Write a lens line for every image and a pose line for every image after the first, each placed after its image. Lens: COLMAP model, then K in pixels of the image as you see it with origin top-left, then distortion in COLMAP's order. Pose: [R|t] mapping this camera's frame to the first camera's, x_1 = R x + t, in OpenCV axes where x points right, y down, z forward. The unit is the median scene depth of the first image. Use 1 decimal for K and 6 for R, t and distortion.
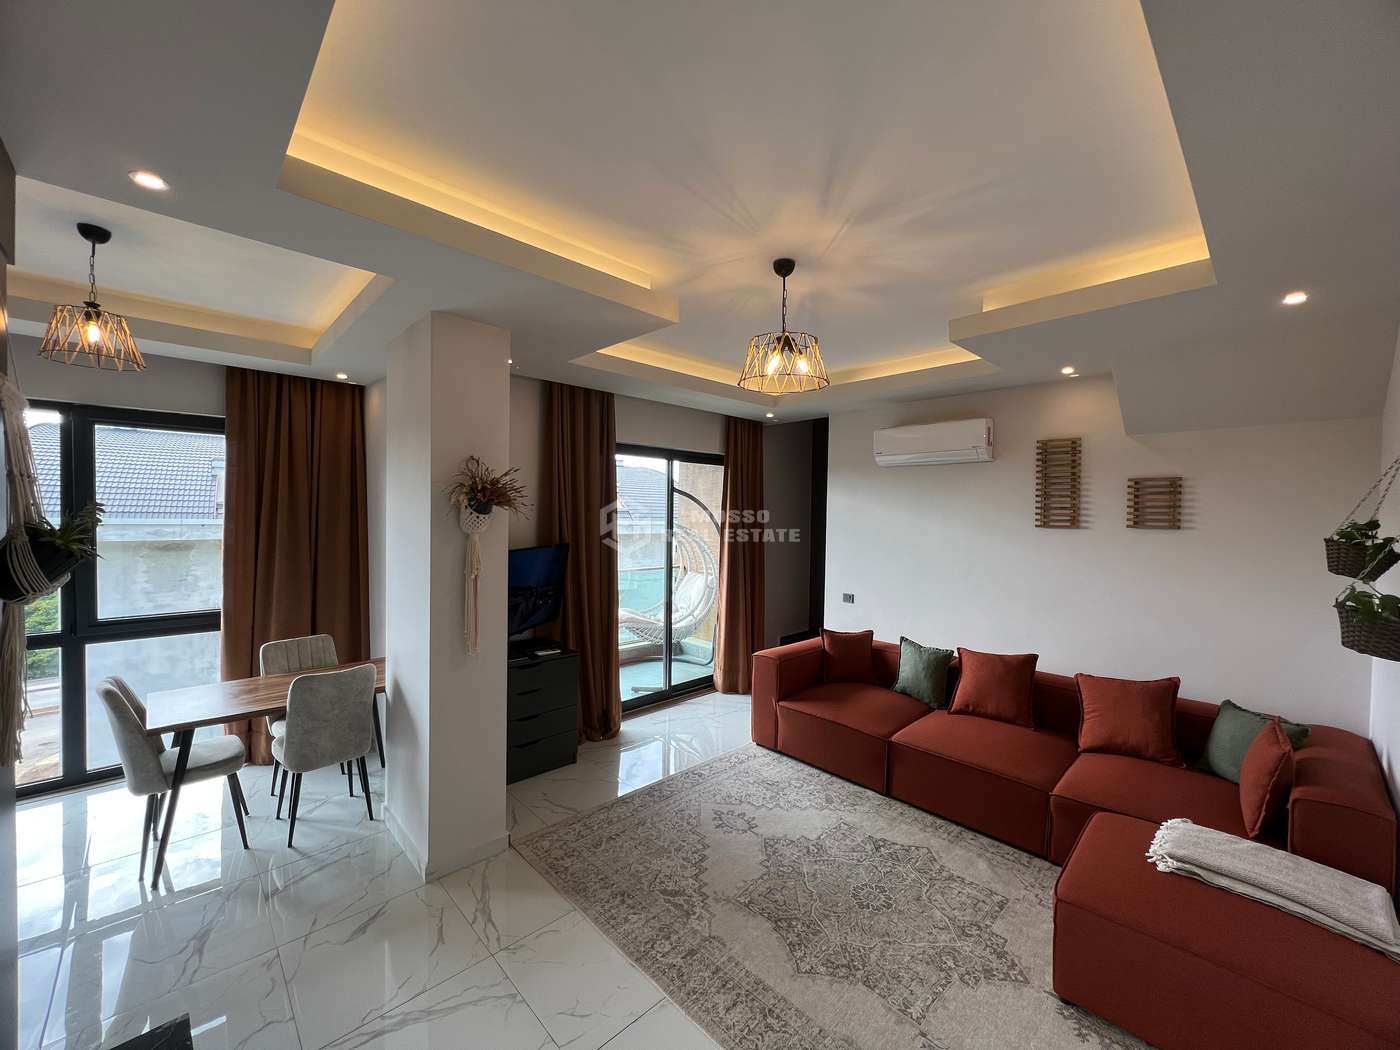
lens RADIAL K [[559.6, 0, 703.9], [0, 559.6, 520.6], [0, 0, 1]] dist [0.001046, 0.000122]
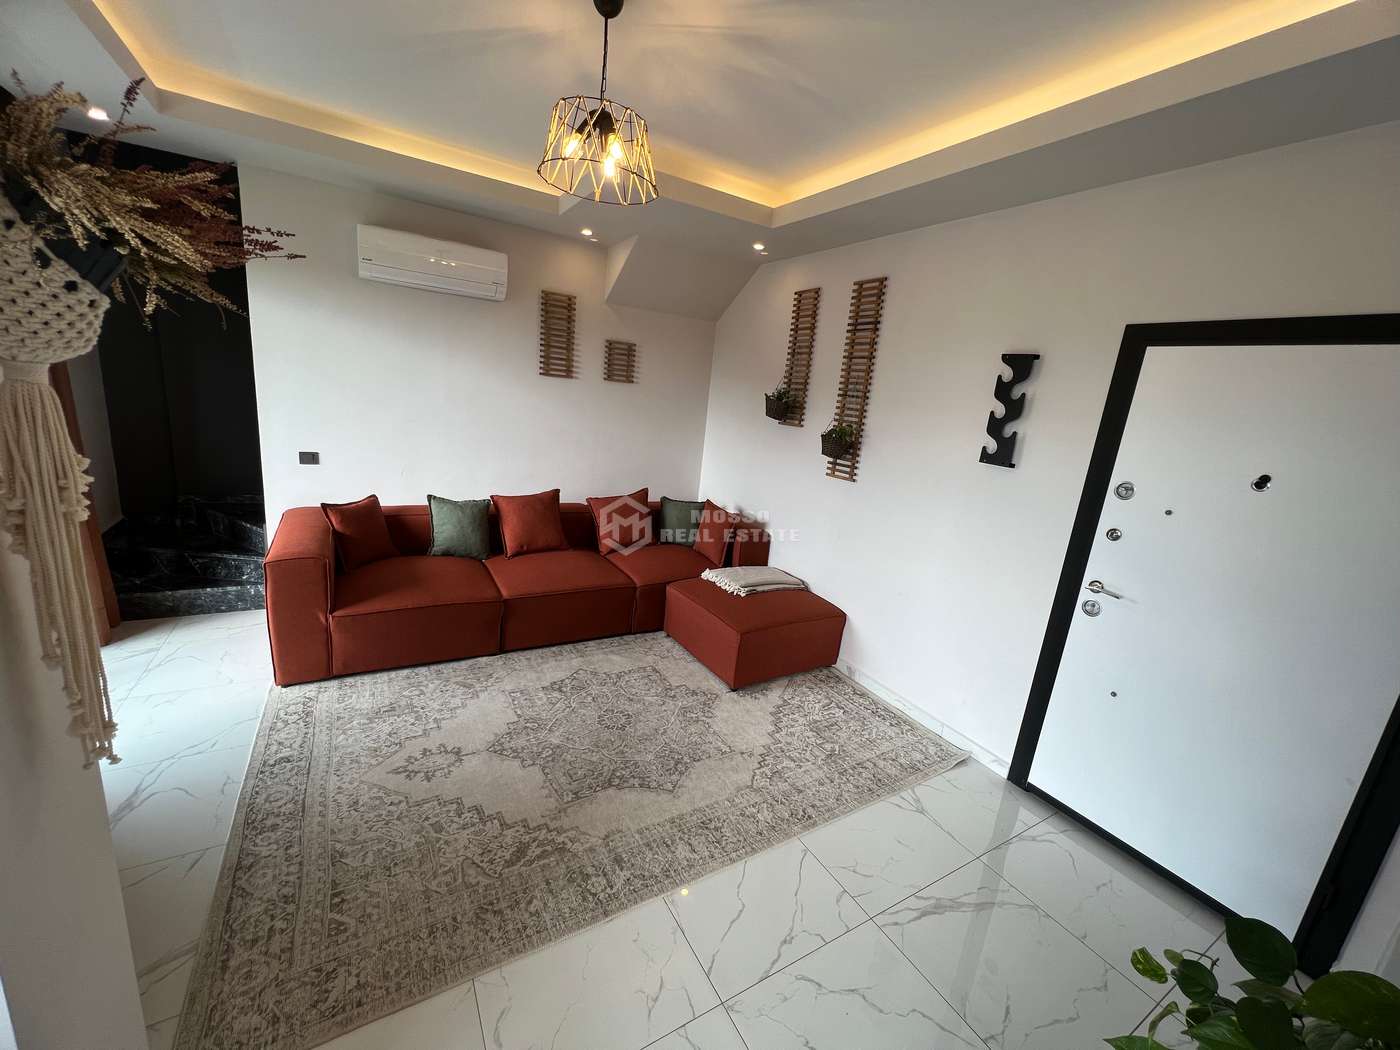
lens RADIAL K [[559.6, 0, 700.2], [0, 559.6, 522.3], [0, 0, 1]] dist [0.001046, 0.000122]
pose [[0.229627, -0.215616, 0.949095, -0.488490], [-0.082641, 0.967311, 0.239748, 0.002742], [-0.969764, -0.133487, 0.204302, 0.496964]]
